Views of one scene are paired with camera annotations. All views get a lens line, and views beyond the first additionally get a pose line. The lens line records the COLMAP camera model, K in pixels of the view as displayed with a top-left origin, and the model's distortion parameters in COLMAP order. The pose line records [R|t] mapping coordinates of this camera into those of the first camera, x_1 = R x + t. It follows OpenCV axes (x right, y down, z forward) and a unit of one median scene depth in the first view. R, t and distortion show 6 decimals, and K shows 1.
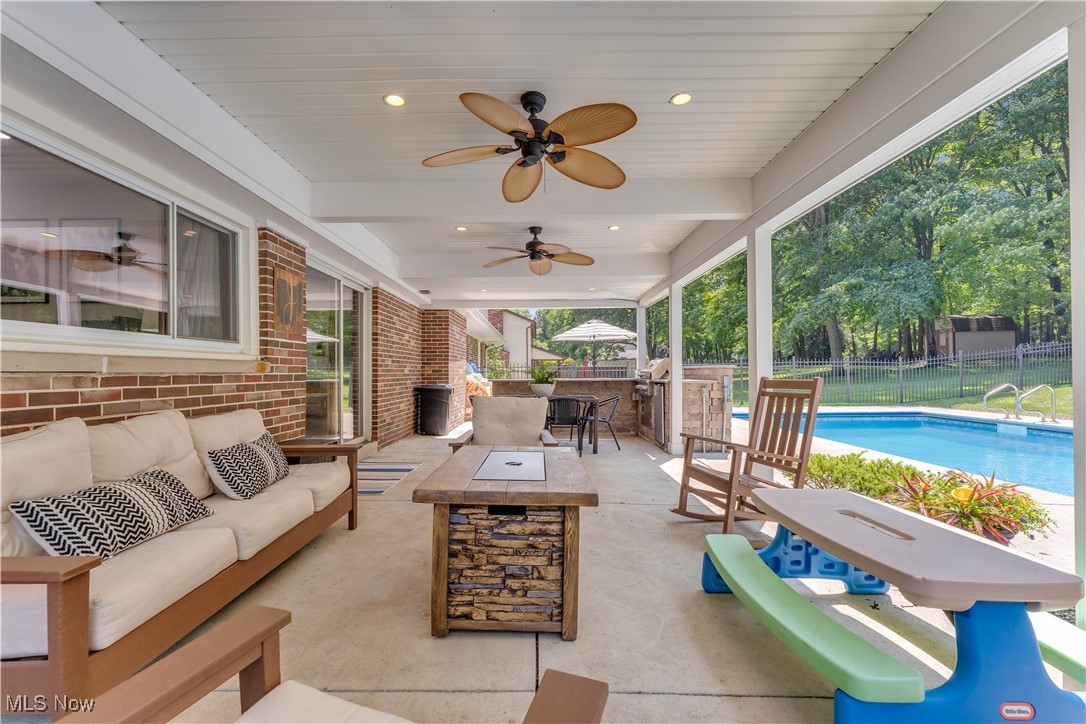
lens RADIAL K [[440.7, 0, 536.4], [0, 440.7, 369.8], [0, 0, 1]] dist [-0.001266, -0.000115]
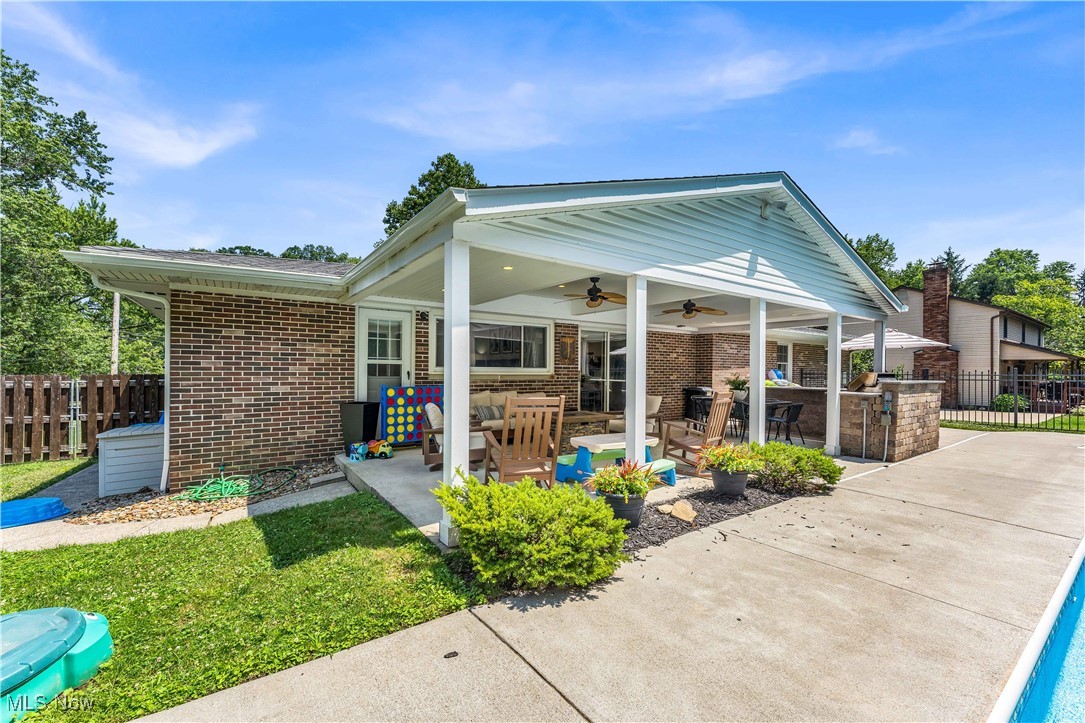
lens RADIAL K [[439.4, 0, 536.5], [0, 439.4, 367.8], [0, 0, 1]] dist [-0.001926, -0.000711]
pose [[0.572706, 0.006885, -0.819732, 1.398293], [-0.007940, 0.999964, 0.002852, -0.066894], [0.819722, 0.004875, 0.572741, -0.545649]]
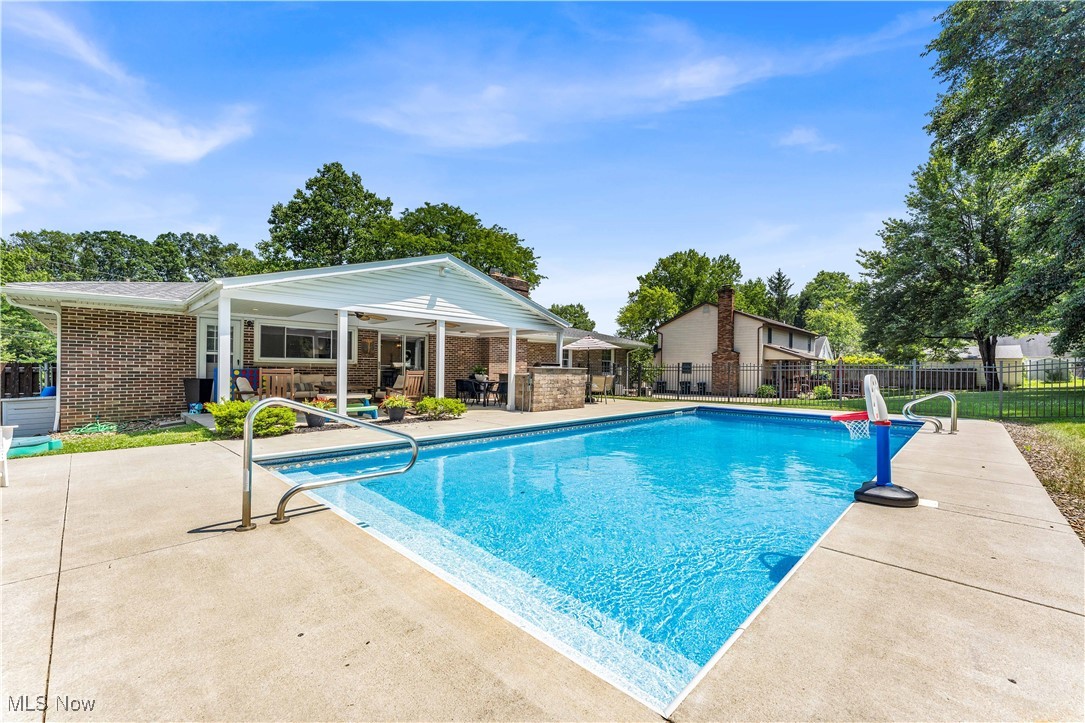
lens RADIAL K [[439.4, 0, 536.5], [0, 439.4, 367.8], [0, 0, 1]] dist [-0.001926, -0.000711]
pose [[0.711789, 0.012093, -0.702289, 3.074417], [-0.013546, 0.999902, 0.003488, -0.022636], [0.702263, 0.007030, 0.711883, -0.592571]]
